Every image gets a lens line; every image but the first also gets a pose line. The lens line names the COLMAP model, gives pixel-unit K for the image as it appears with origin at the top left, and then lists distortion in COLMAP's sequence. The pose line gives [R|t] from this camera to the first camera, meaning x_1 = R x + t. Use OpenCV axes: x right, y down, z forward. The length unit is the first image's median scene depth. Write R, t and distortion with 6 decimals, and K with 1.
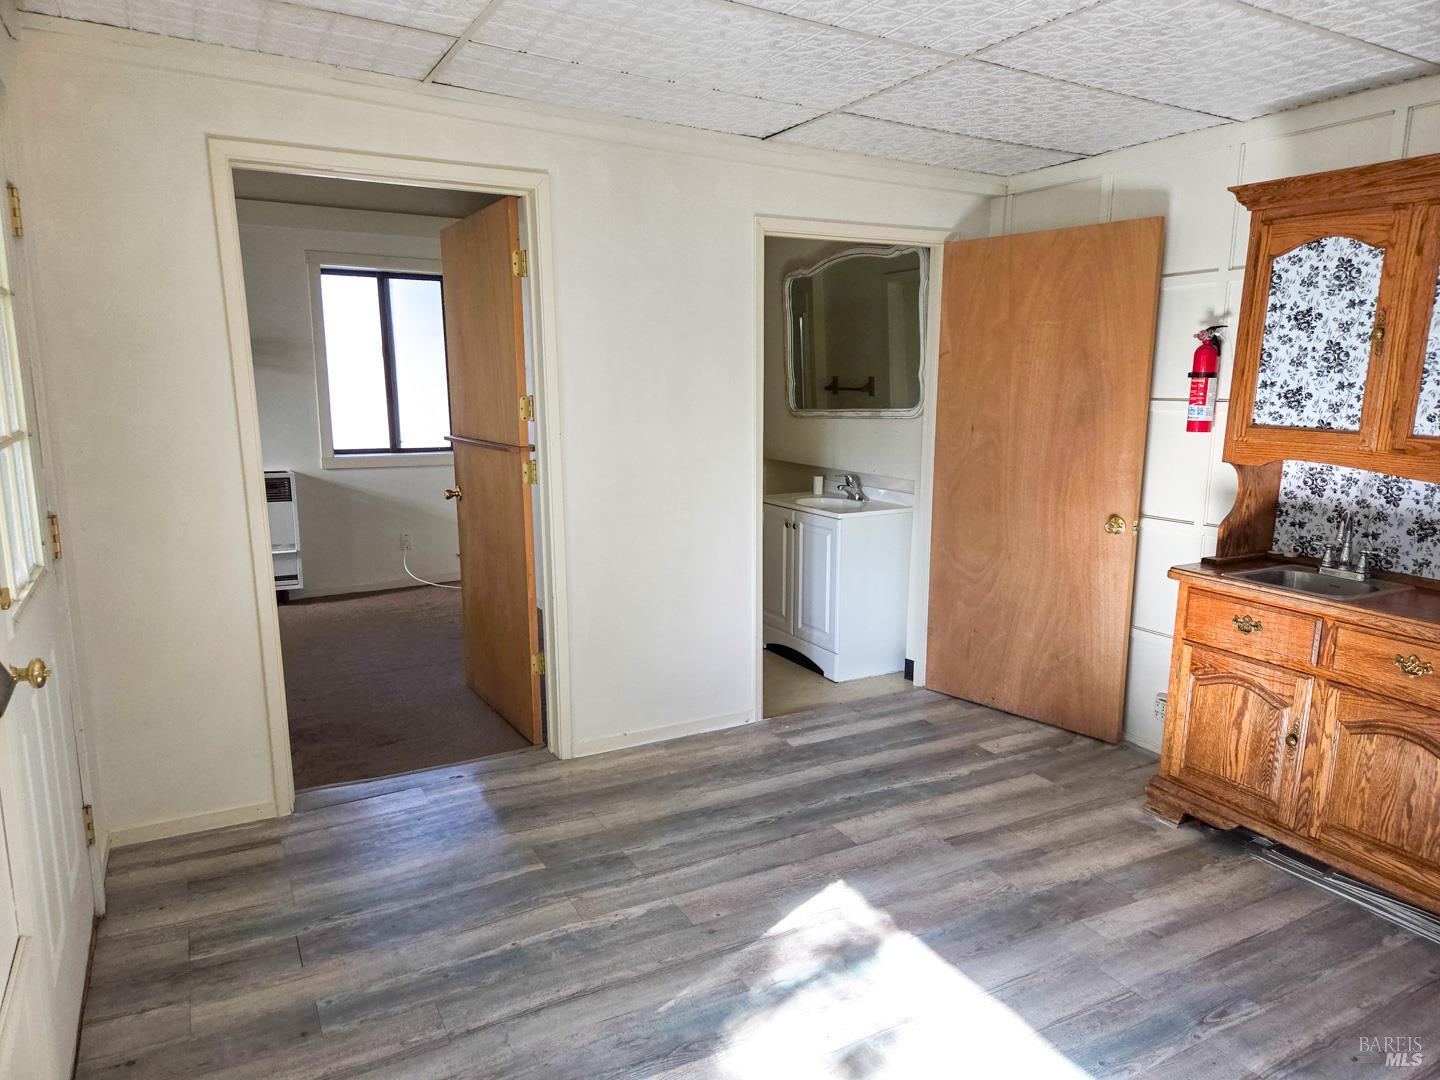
lens RADIAL K [[959.2, 0, 722.9], [0, 959.2, 549.5], [0, 0, 1]] dist [0.081945, -0.063738]
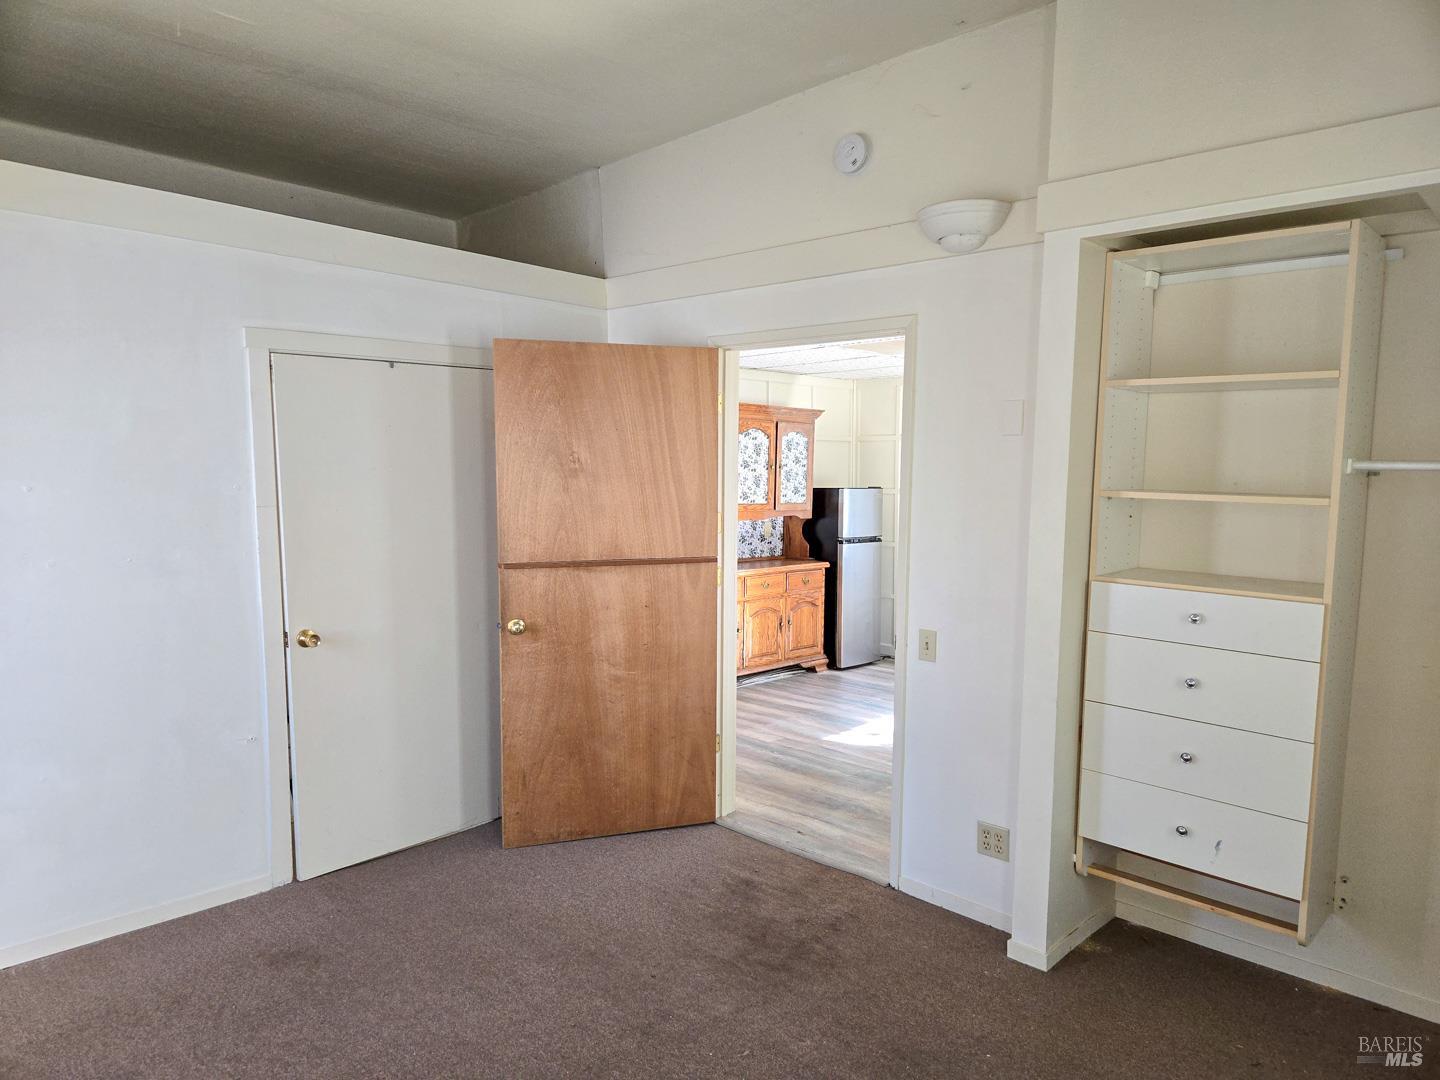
lens RADIAL K [[959.2, 0, 719.2], [0, 959.2, 544.4], [0, 0, 1]] dist [0.081945, -0.063738]
pose [[-0.293272, -0.088406, 0.951933, -1.496344], [0.162257, 0.976667, 0.140691, -0.324328], [-0.942159, 0.195718, -0.272085, 1.504730]]
